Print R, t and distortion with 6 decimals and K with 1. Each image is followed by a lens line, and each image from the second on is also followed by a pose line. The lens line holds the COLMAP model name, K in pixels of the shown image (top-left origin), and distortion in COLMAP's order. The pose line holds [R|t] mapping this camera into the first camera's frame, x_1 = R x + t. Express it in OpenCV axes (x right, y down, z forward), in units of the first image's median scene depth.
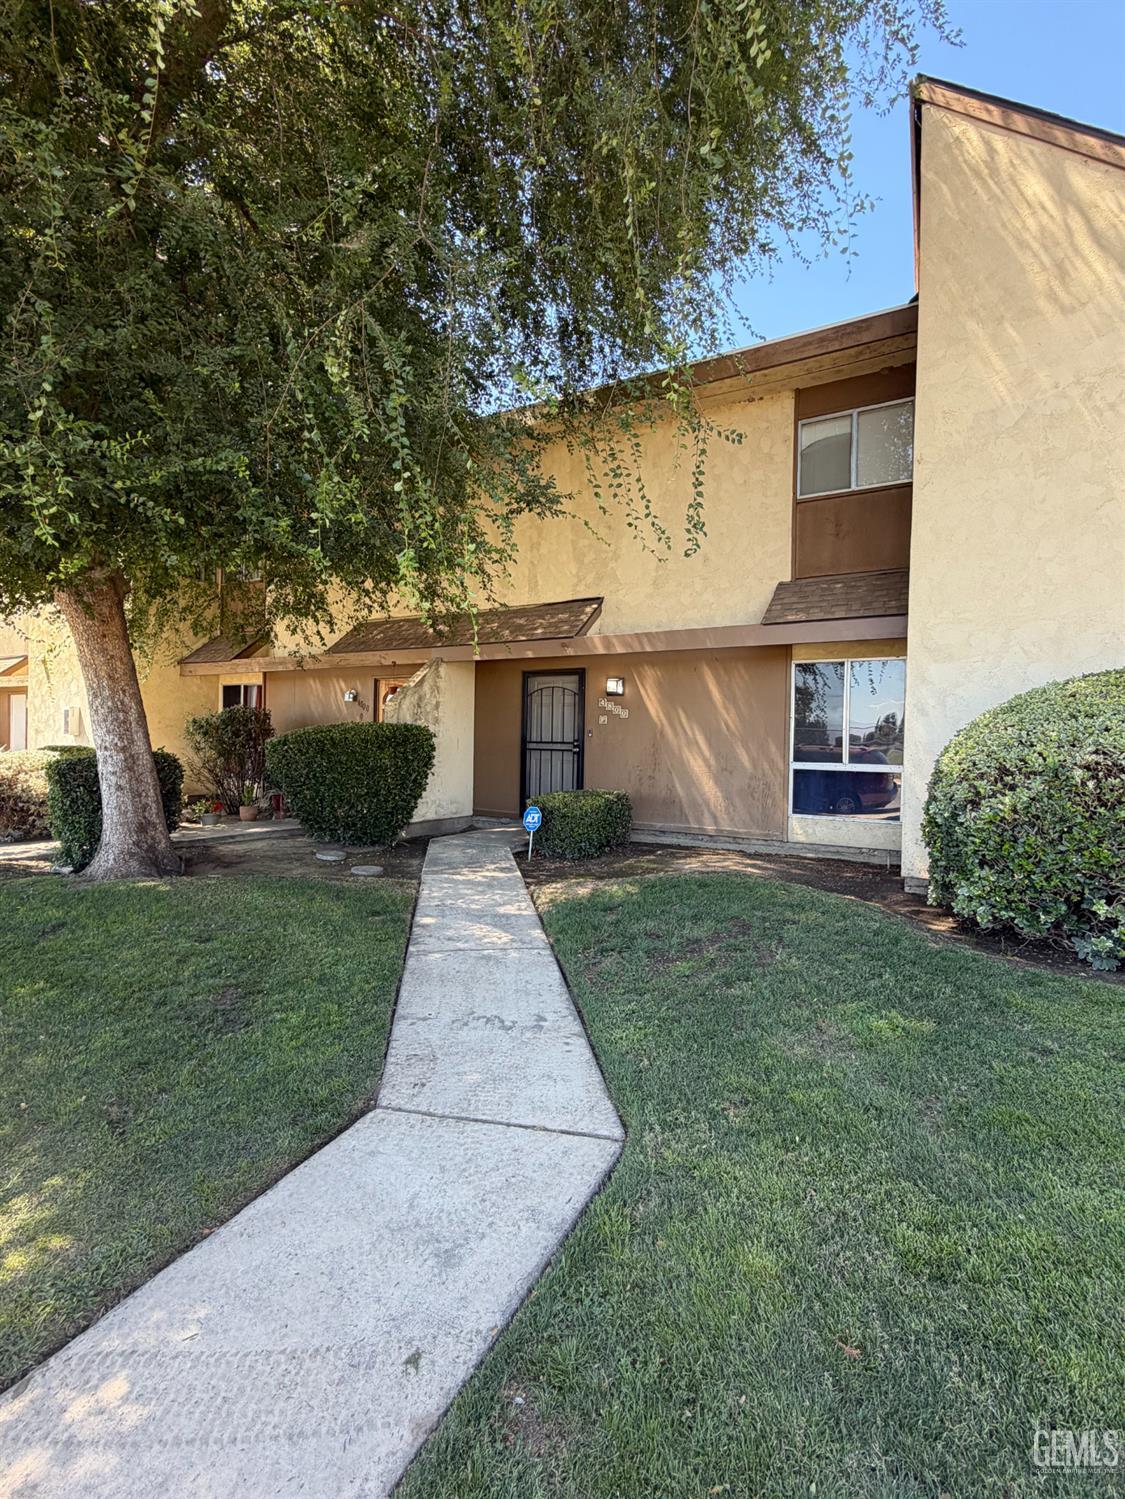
lens RADIAL K [[690.1, 0, 558.1], [0, 690.1, 755.0], [0, 0, 1]] dist [-0.000049, 0.000075]
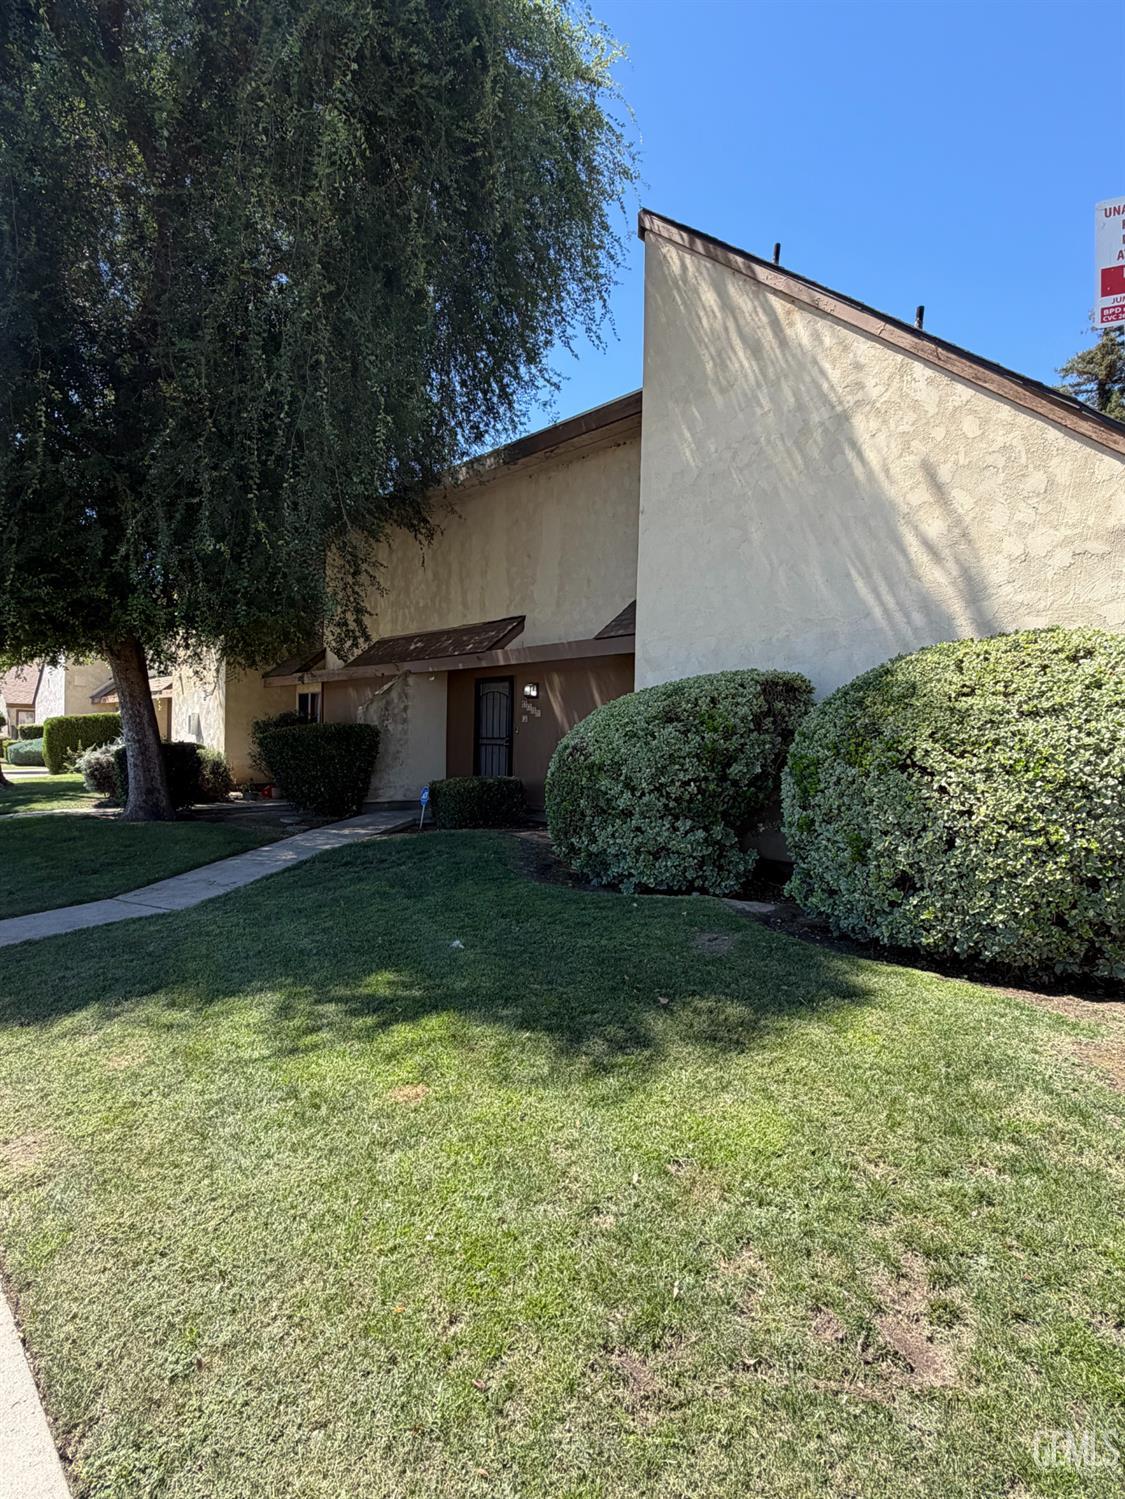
lens RADIAL K [[788.8, 0, 559.7], [0, 788.8, 746.9], [0, 0, 1]] dist [0.001640, -0.000445]
pose [[0.953551, 0.000305, -0.301230, 0.892962], [-0.005379, 0.999857, -0.016014, 0.031569], [0.301183, 0.016890, 0.953417, -0.459115]]
